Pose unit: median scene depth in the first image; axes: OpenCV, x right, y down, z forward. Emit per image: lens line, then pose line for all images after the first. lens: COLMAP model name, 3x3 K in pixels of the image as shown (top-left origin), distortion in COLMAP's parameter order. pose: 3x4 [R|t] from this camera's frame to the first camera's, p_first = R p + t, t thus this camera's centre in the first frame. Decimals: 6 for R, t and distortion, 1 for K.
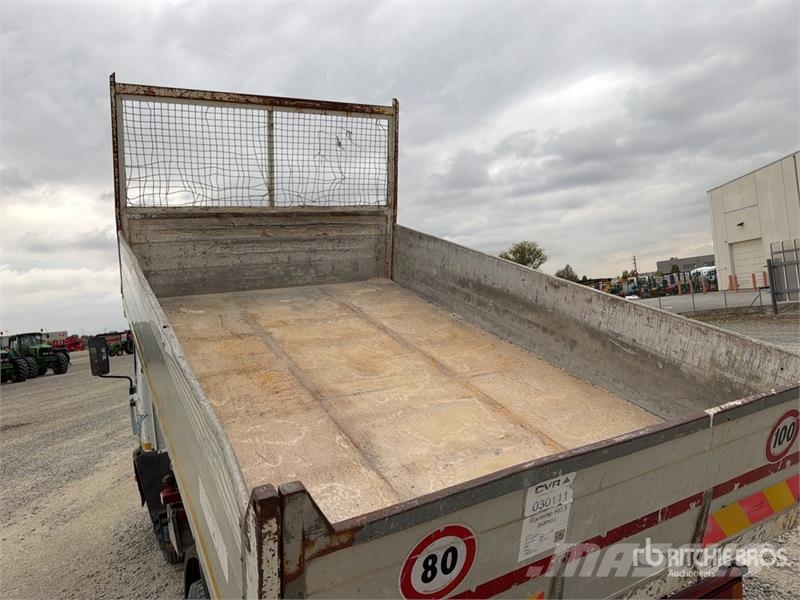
lens RADIAL K [[562.3, 0, 402.2], [0, 562.3, 295.2], [0, 0, 1]] dist [0.079502, -0.096404]
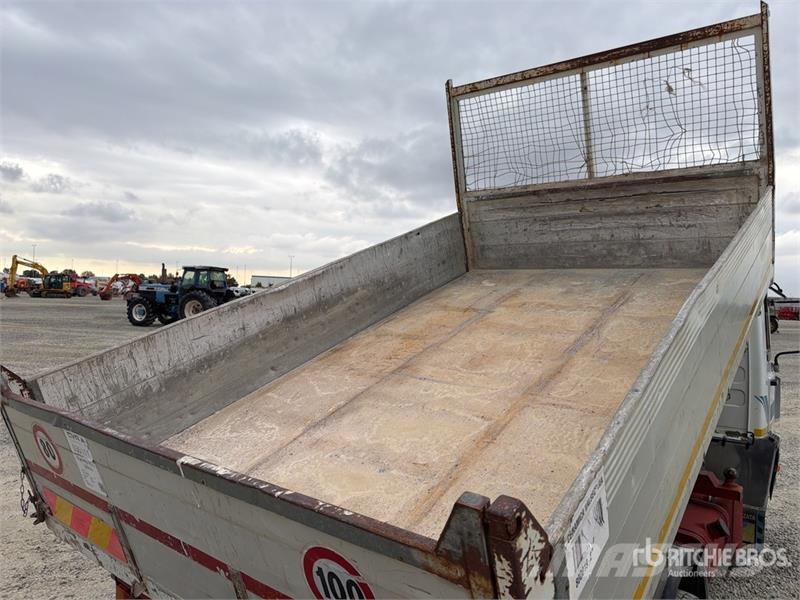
lens RADIAL K [[562.3, 0, 394.3], [0, 562.3, 302.6], [0, 0, 1]] dist [0.079502, -0.096404]
pose [[0.382629, 0.131490, -0.914497, 0.519640], [-0.058541, 0.991282, 0.118037, -0.048975], [0.922045, 0.008372, 0.386991, 0.363329]]
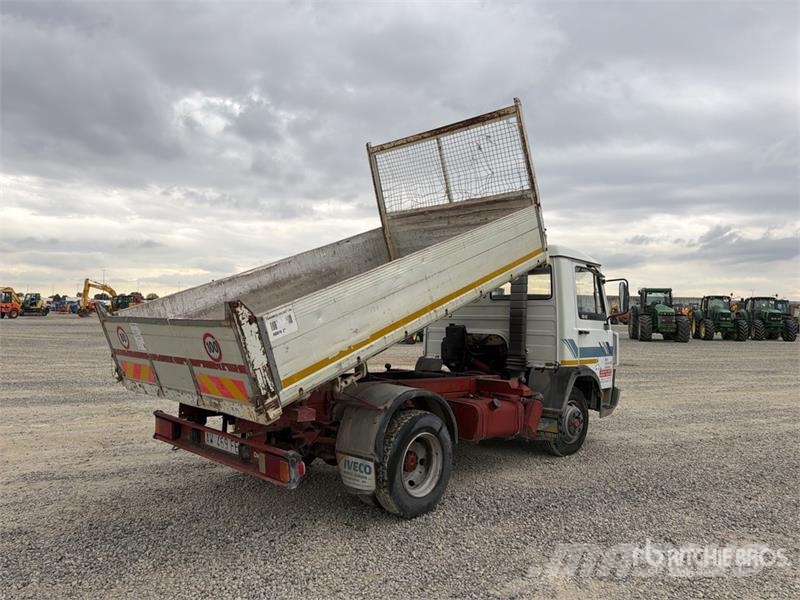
lens RADIAL K [[562.3, 0, 388.8], [0, 562.3, 298.1], [0, 0, 1]] dist [0.079502, -0.096404]
pose [[0.283532, 0.089286, -0.954797, 1.130446], [-0.023597, 0.996004, 0.086132, -0.036019], [0.958672, -0.001891, 0.284506, 0.450763]]
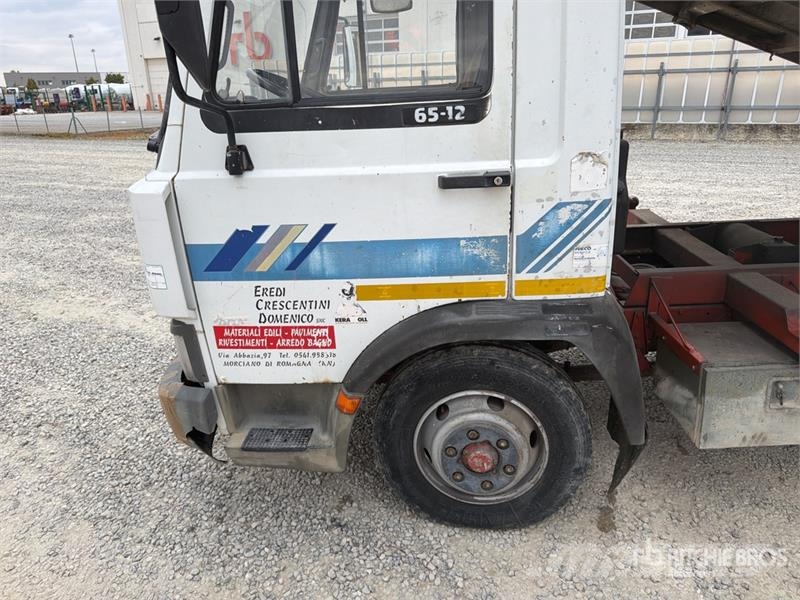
lens RADIAL K [[562.3, 0, 402.6], [0, 562.3, 301.7], [0, 0, 1]] dist [0.079502, -0.096404]
pose [[0.519121, -0.199336, 0.831131, -0.876418], [-0.061602, 0.961168, 0.269001, 0.193503], [-0.852478, -0.190843, 0.486683, 0.981568]]
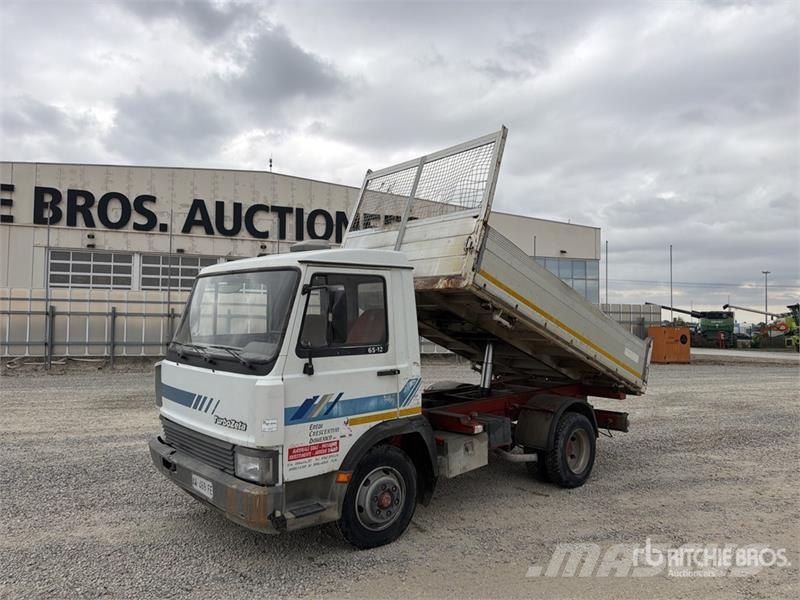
lens RADIAL K [[562.3, 0, 399.3], [0, 562.3, 296.2], [0, 0, 1]] dist [0.079502, -0.096404]
pose [[-0.227842, 0.156790, 0.960992, -1.525740], [-0.011600, 0.986443, -0.163693, 0.243606], [-0.973629, -0.048443, -0.222935, 1.350491]]
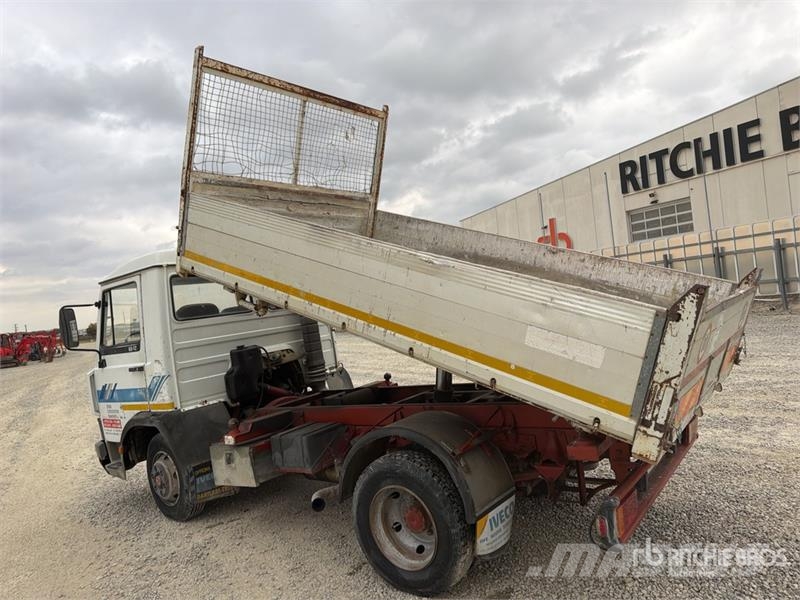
lens RADIAL K [[562.3, 0, 400.9], [0, 562.3, 303.1], [0, 0, 1]] dist [0.079502, -0.096404]
pose [[0.916103, 0.003780, 0.400924, -0.499029], [0.003518, 0.999841, -0.017465, 0.103433], [-0.400927, 0.017410, 0.915945, -0.121980]]
